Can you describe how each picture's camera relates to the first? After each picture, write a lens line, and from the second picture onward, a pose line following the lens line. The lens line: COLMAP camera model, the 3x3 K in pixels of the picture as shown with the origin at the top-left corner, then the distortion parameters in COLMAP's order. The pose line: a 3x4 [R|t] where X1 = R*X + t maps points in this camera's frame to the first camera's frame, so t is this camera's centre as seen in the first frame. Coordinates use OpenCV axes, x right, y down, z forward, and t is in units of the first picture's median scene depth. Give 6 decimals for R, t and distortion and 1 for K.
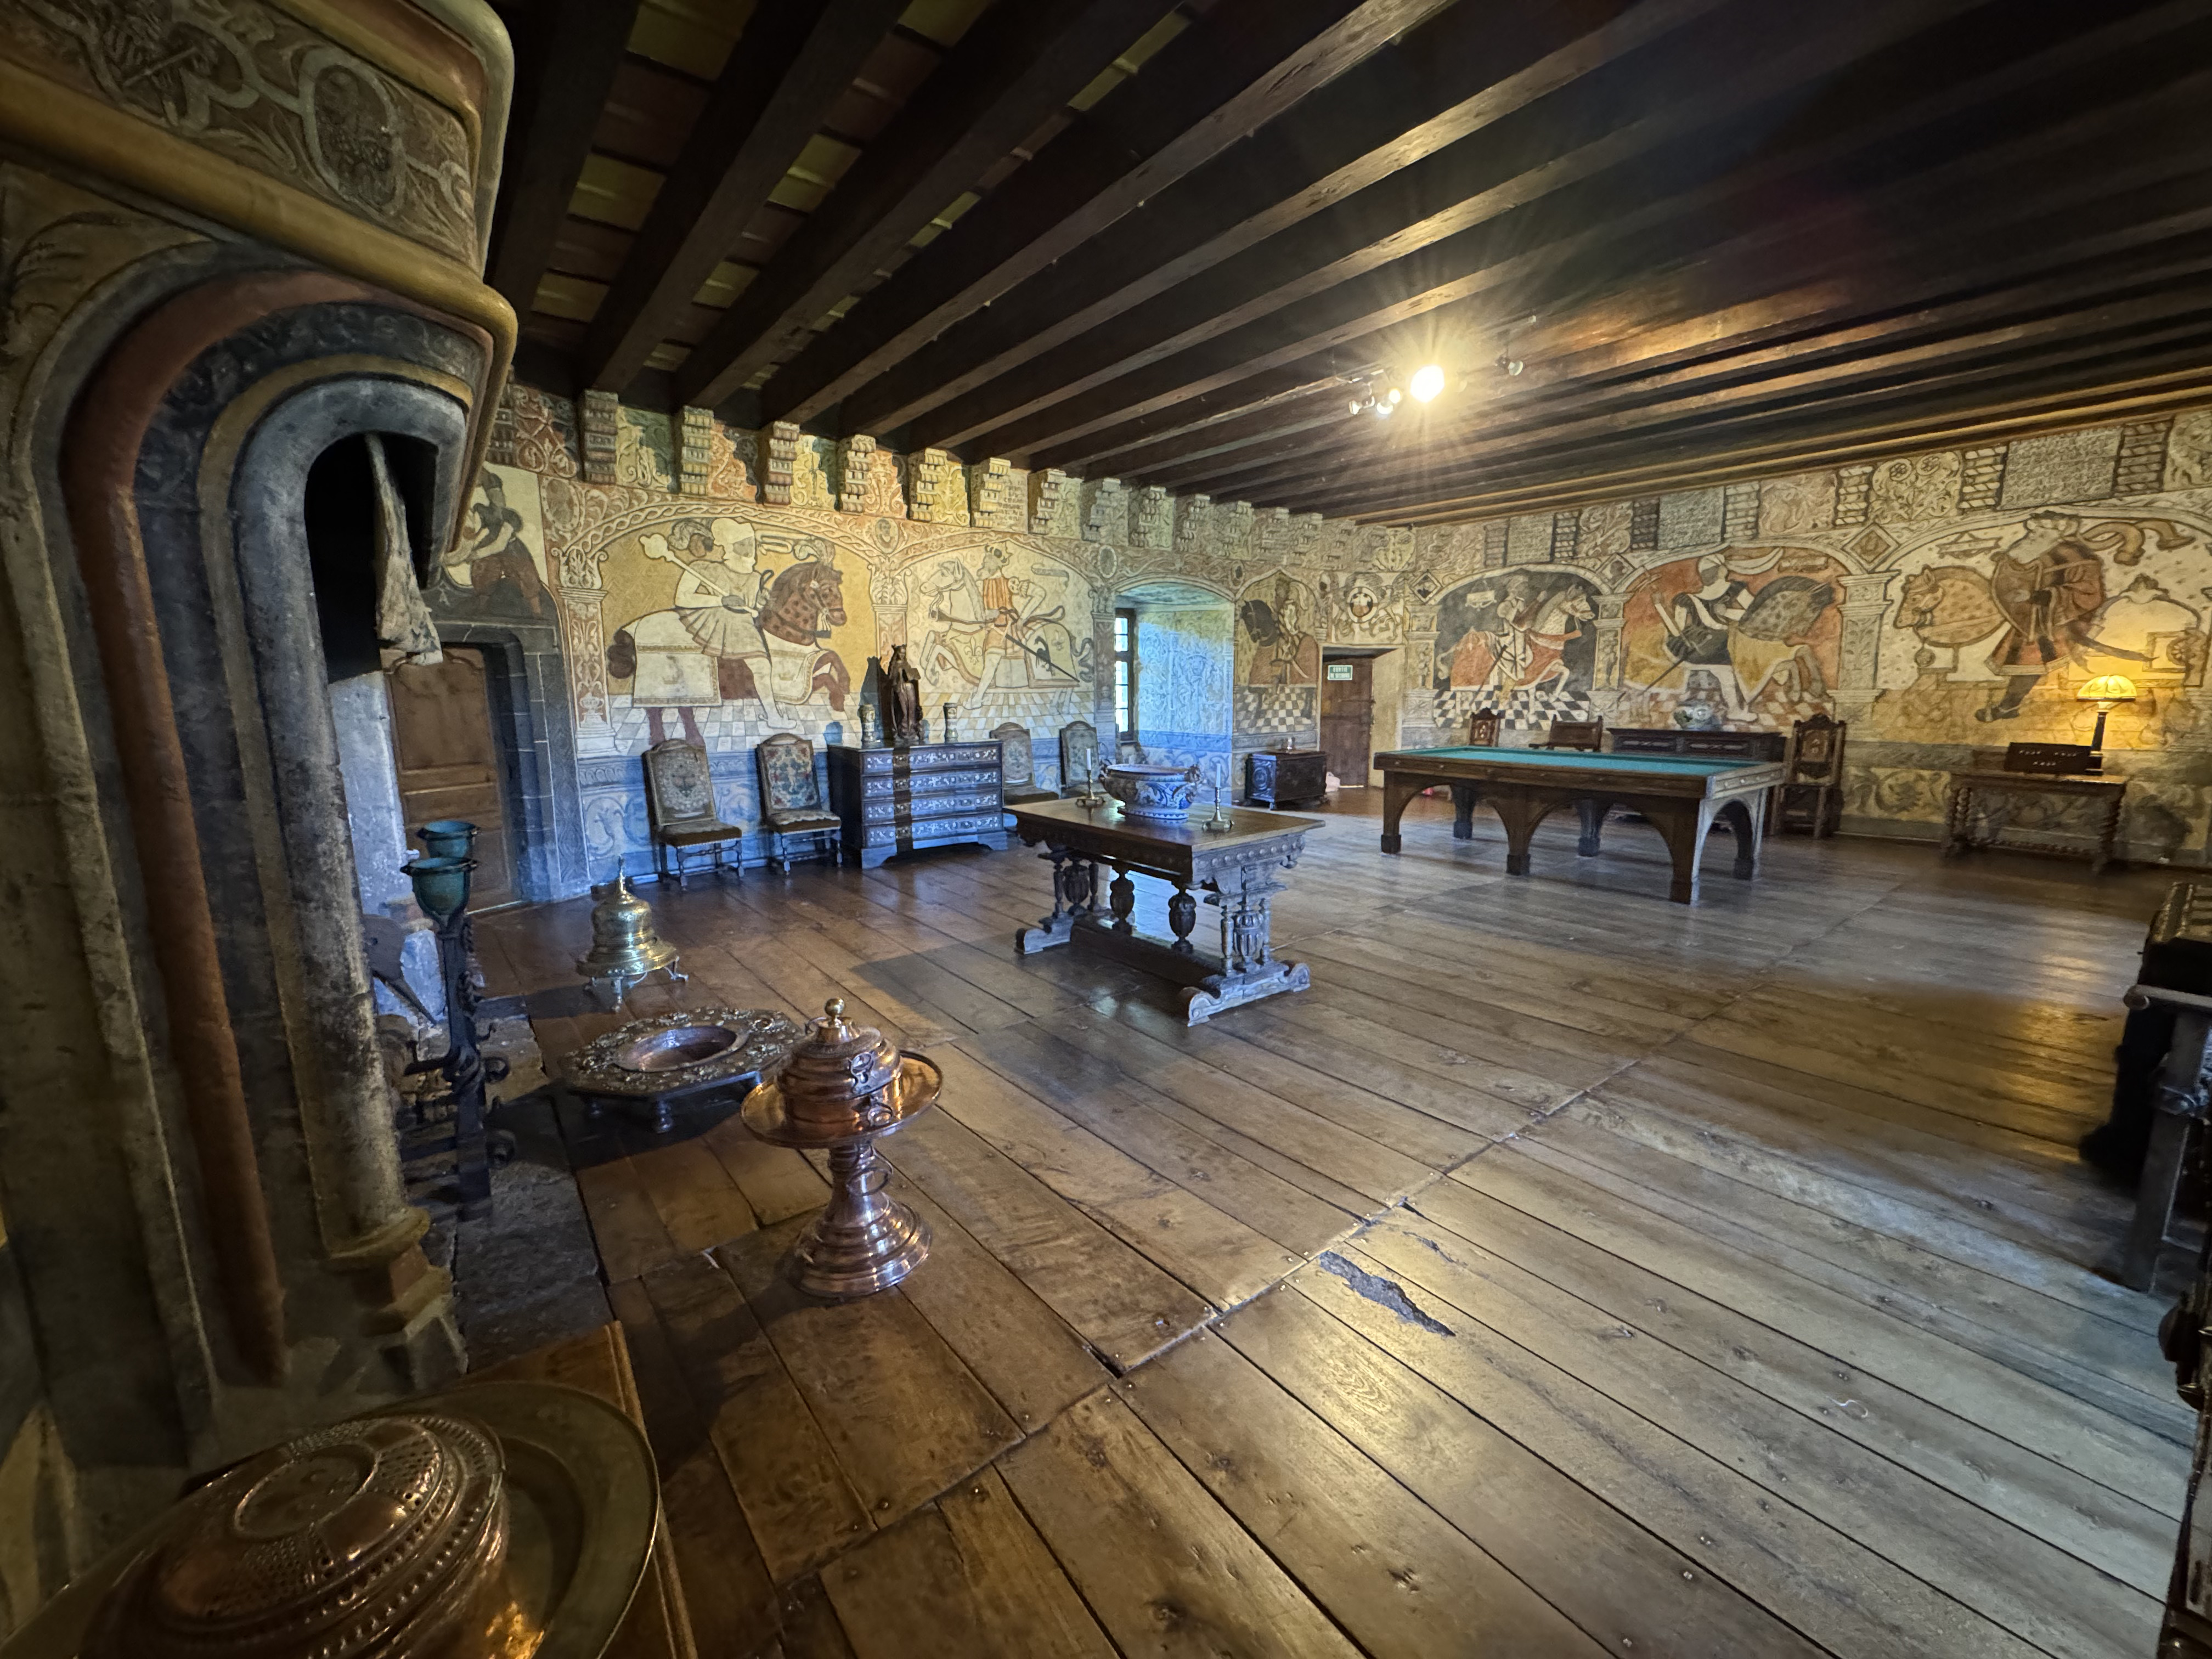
lens RADIAL K [[880.5, 0, 1108.0], [0, 880.5, 827.1], [0, 0, 1]] dist [-0.000987, 0.000512]
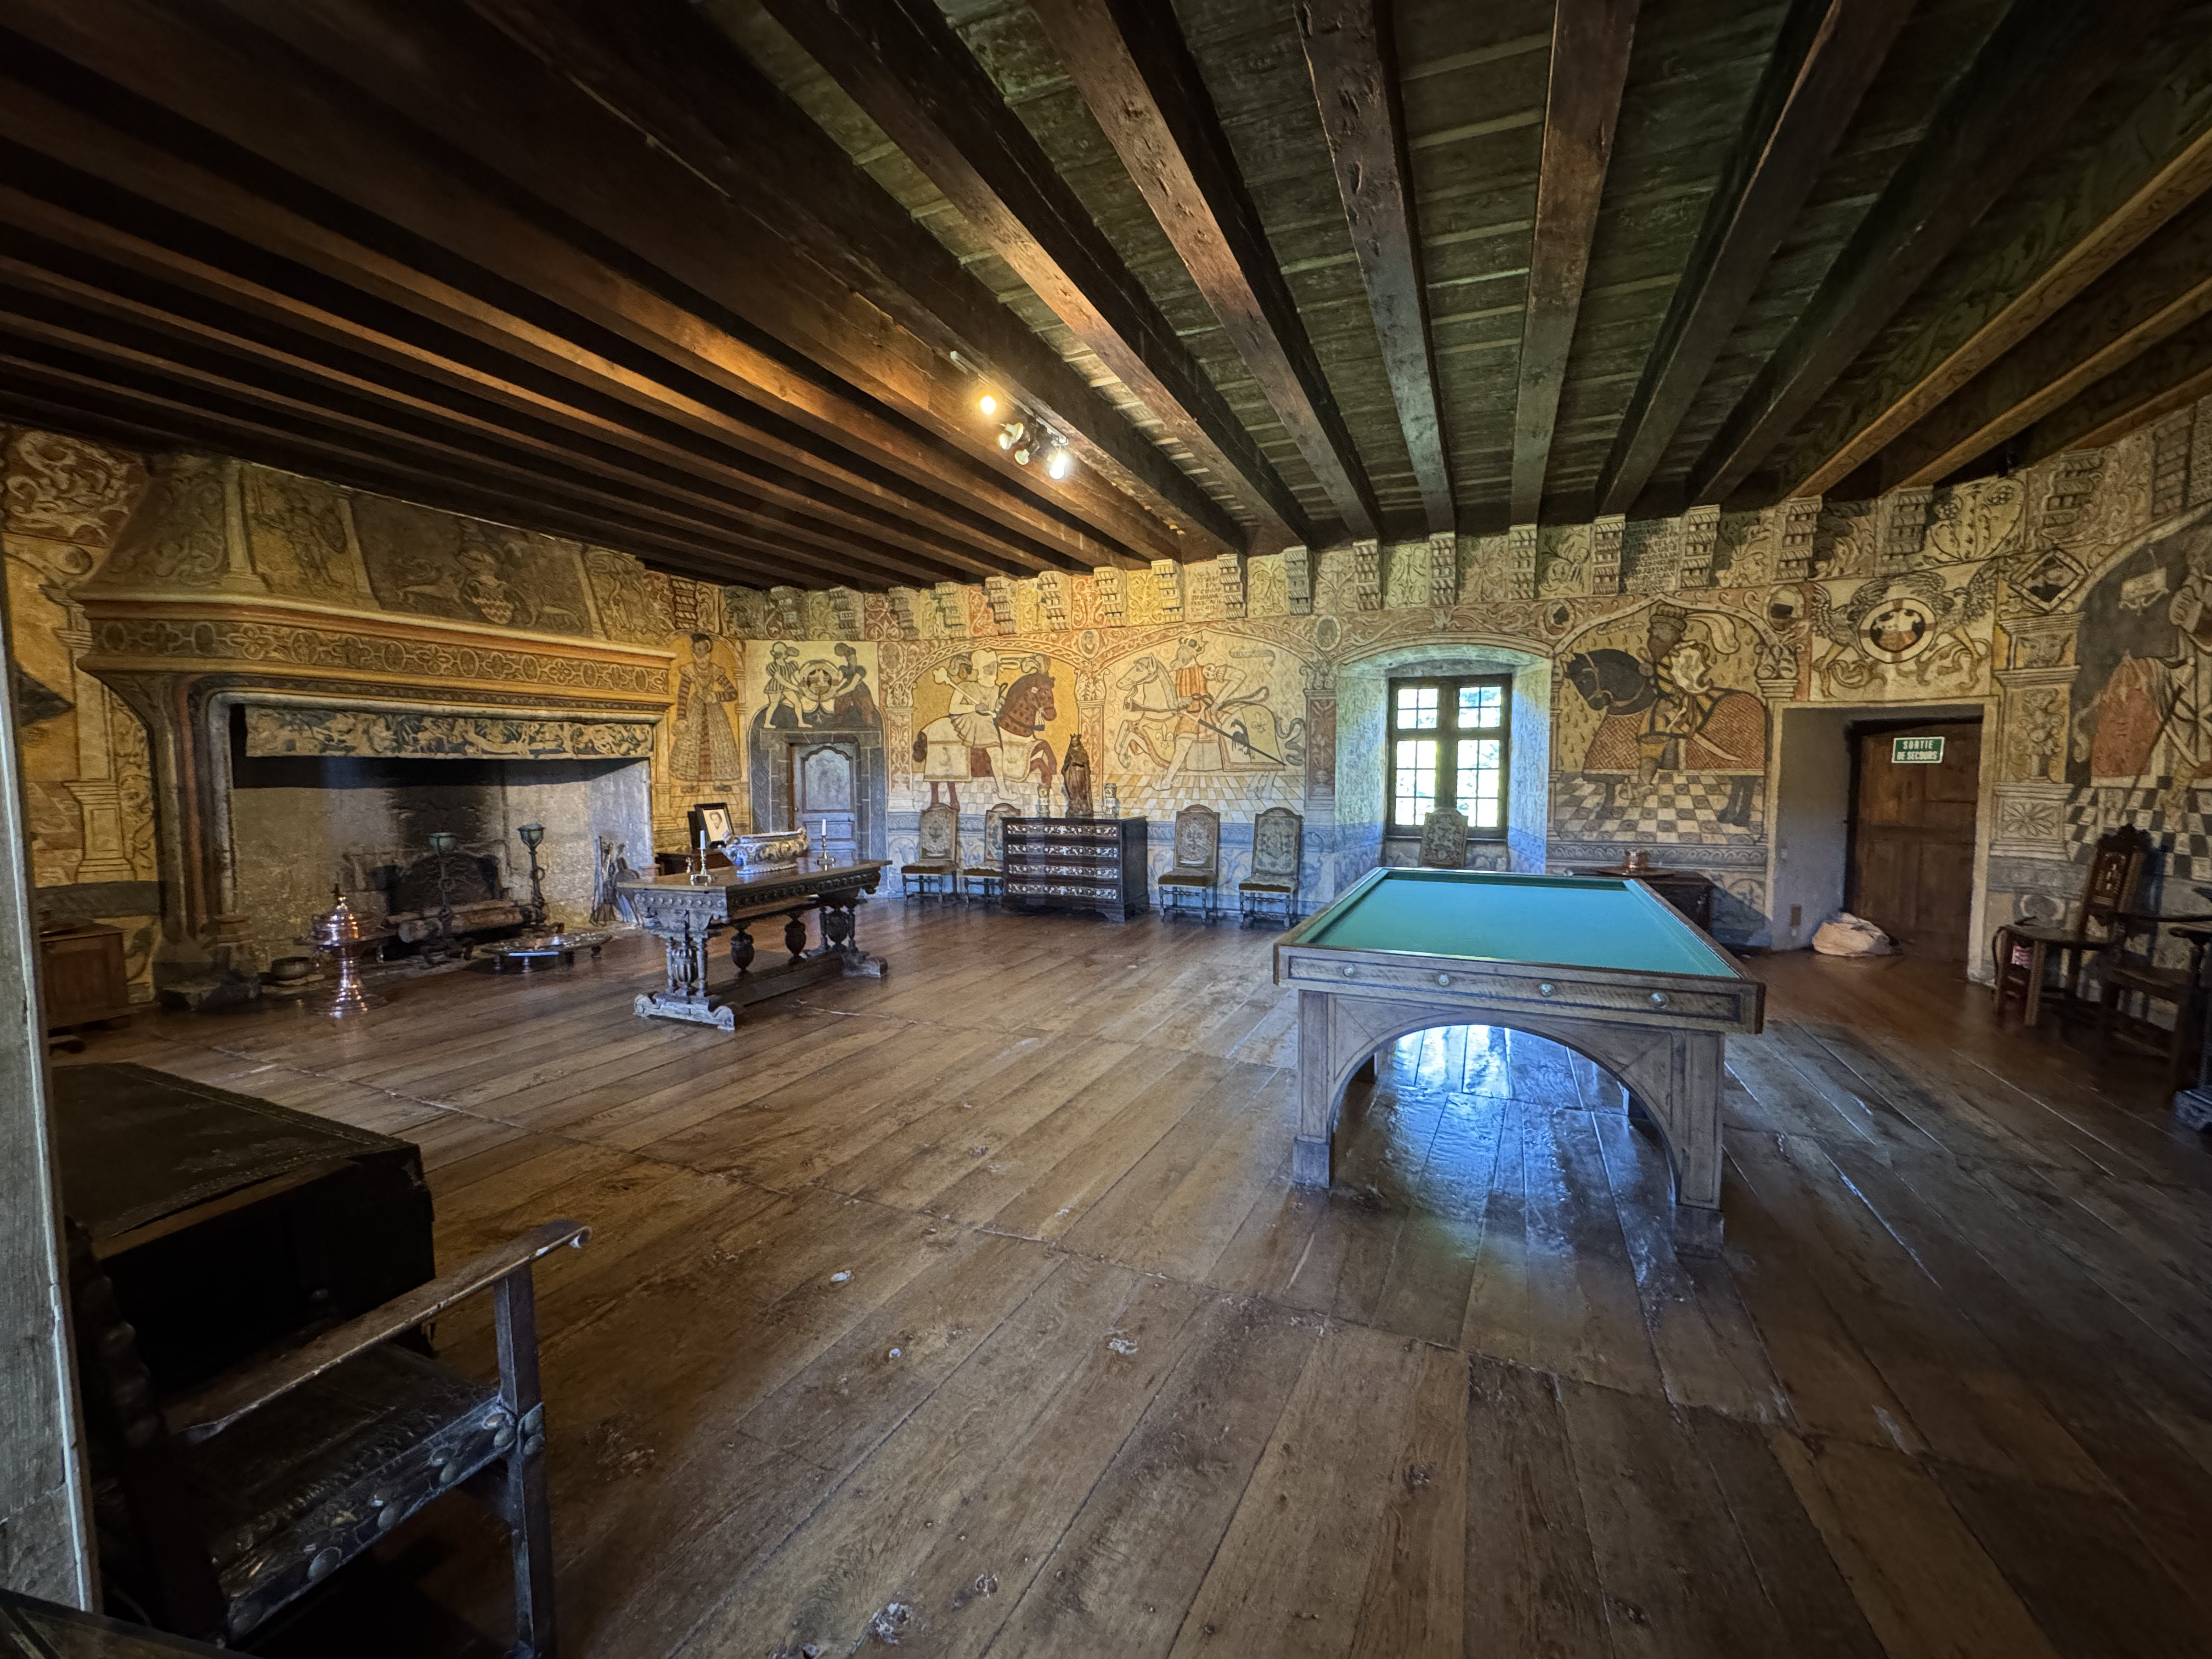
lens RADIAL K [[880.5, 0, 1106.5], [0, 880.5, 830.0], [0, 0, 1]] dist [-0.000987, 0.000512]
pose [[0.481192, 0.069081, -0.873889, 0.728037], [-0.142906, 0.989736, -0.000450, -0.074223], [0.864889, 0.125100, 0.486125, 0.416535]]
